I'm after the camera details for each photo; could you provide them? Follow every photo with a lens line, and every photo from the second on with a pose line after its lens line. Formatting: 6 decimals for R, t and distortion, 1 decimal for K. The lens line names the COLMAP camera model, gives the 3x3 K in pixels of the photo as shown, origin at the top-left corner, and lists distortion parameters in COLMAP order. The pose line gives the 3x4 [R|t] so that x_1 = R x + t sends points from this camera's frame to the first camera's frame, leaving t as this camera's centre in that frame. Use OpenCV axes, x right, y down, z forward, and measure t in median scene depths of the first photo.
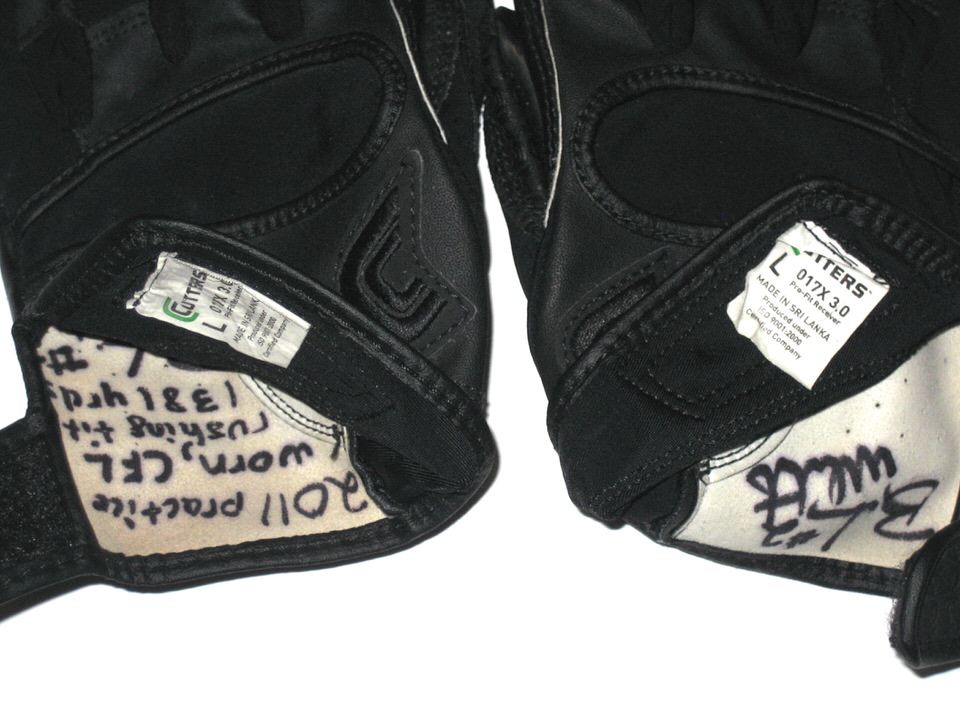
lens RADIAL K [[2443.2, 0, 481.3], [0, 2443.2, 360.4], [0, 0, 1]] dist [-0.015508, 0.000000]
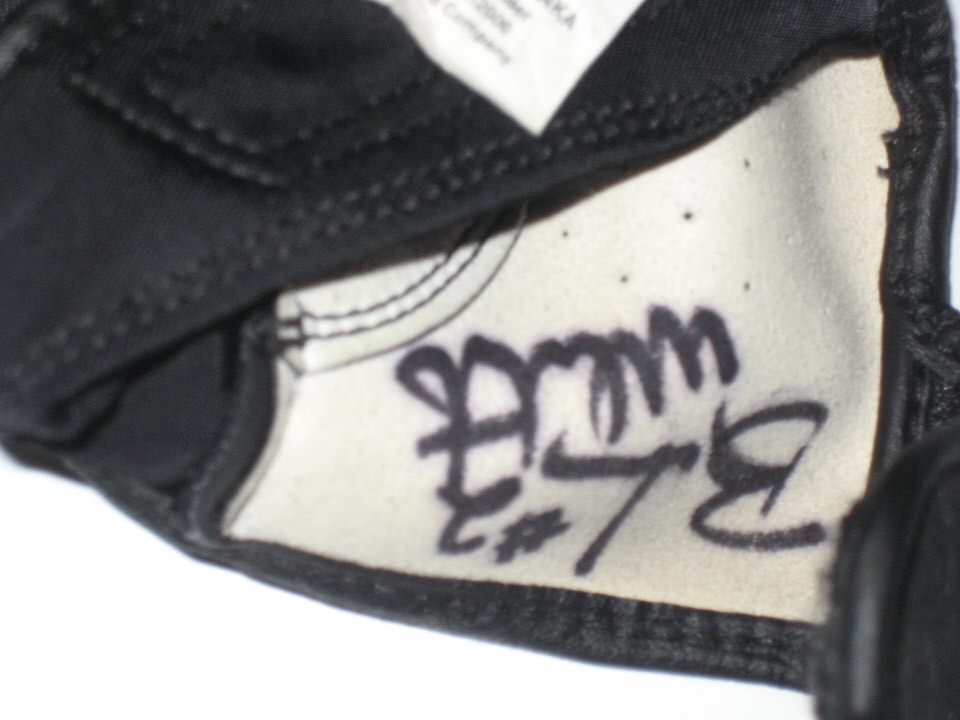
lens RADIAL K [[2867.6, 0, 479.2], [0, 2867.6, 360.9], [0, 0, 1]] dist [-0.153561, 0.000000]
pose [[0.989105, -0.025617, 0.144969, 0.051540], [0.047113, 0.988036, -0.146850, 0.117386], [-0.139472, 0.152080, 0.978478, 0.515046]]
